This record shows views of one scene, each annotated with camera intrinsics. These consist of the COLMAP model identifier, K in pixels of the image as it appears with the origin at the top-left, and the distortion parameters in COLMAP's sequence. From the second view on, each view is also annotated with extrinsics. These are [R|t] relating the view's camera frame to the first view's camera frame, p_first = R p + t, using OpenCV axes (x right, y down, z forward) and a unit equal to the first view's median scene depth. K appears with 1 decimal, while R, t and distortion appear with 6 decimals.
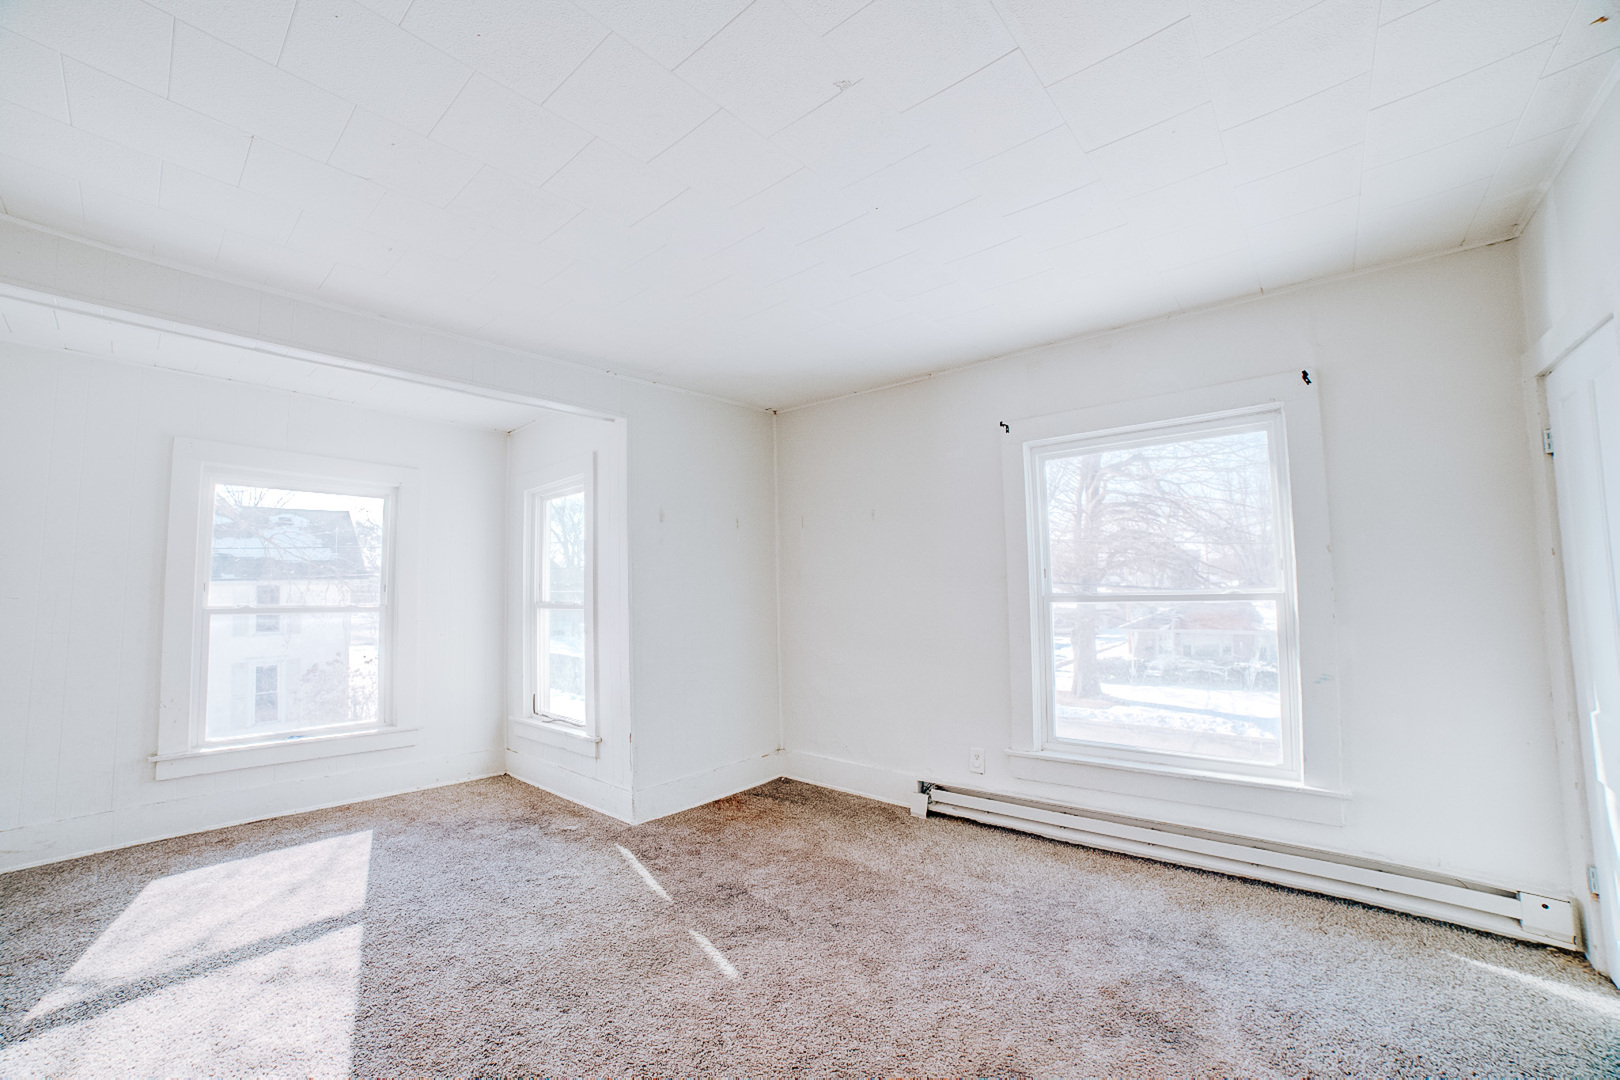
lens RADIAL K [[639.5, 0, 804.3], [0, 639.5, 548.7], [0, 0, 1]] dist [-0.103876, 0.032699]
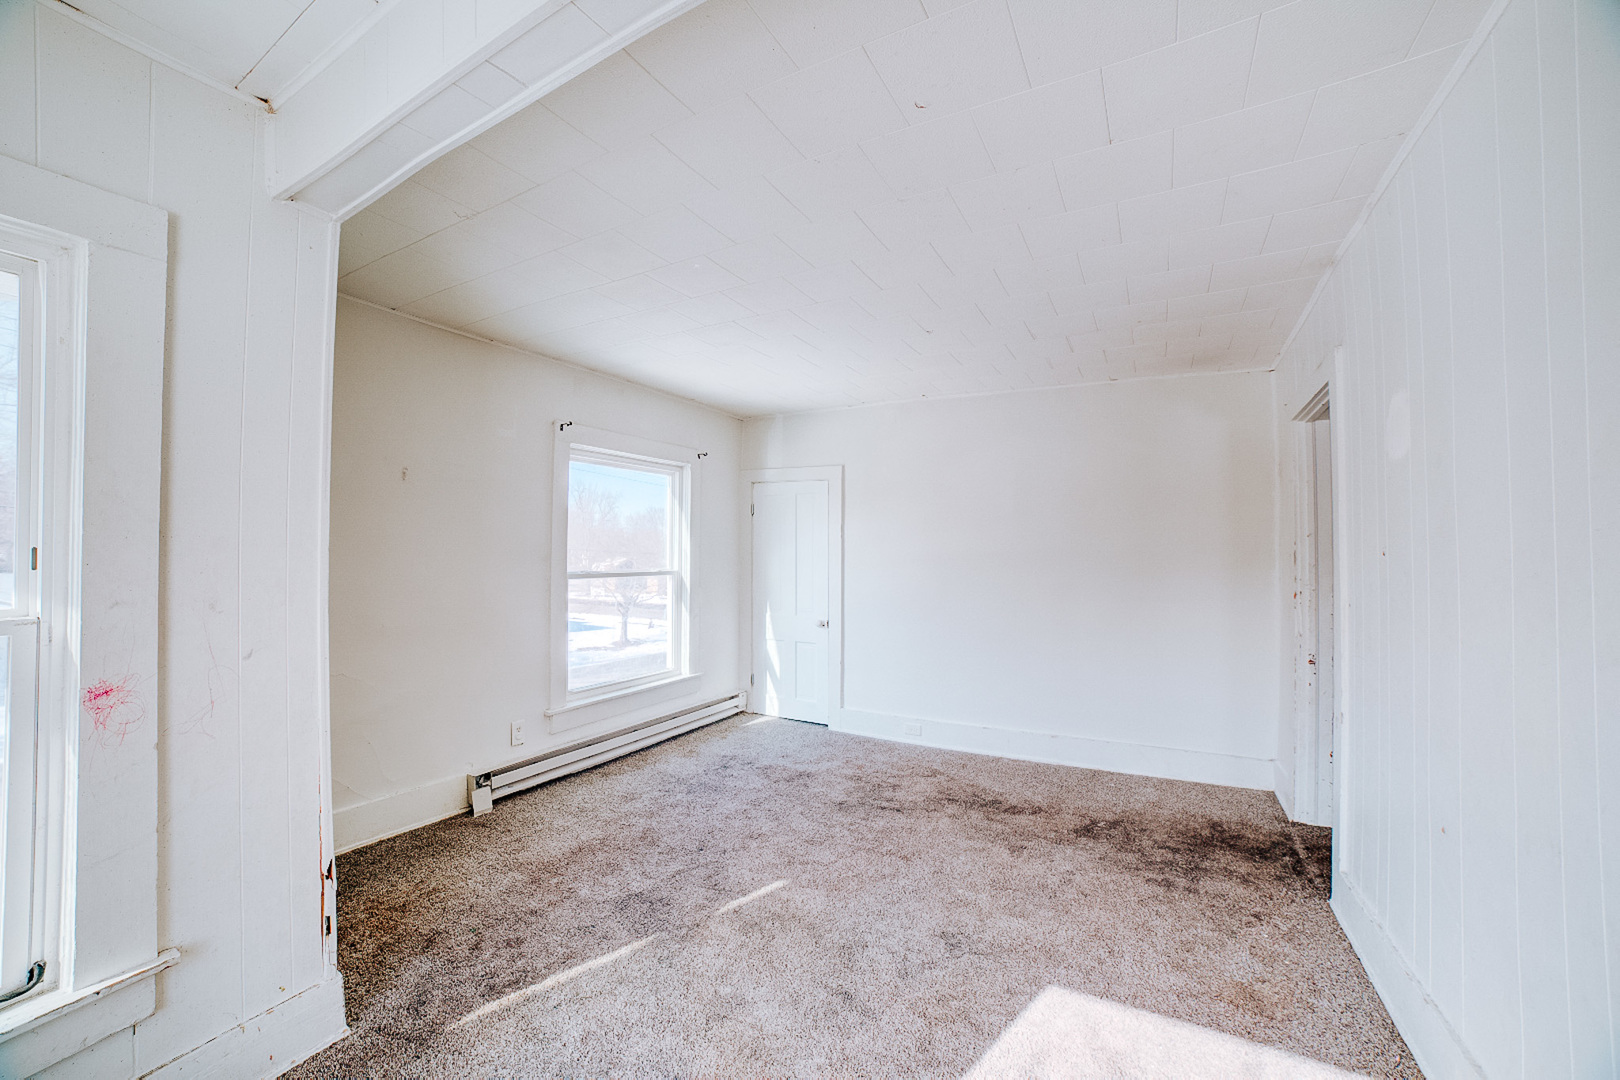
lens RADIAL K [[639.5, 0, 804.3], [0, 639.5, 548.7], [0, 0, 1]] dist [-0.103876, 0.032699]
pose [[-0.205767, 0.030800, 0.978116, -1.071310], [-0.061098, 0.997150, -0.044253, 0.066363], [-0.976692, -0.068866, -0.203298, 0.988293]]
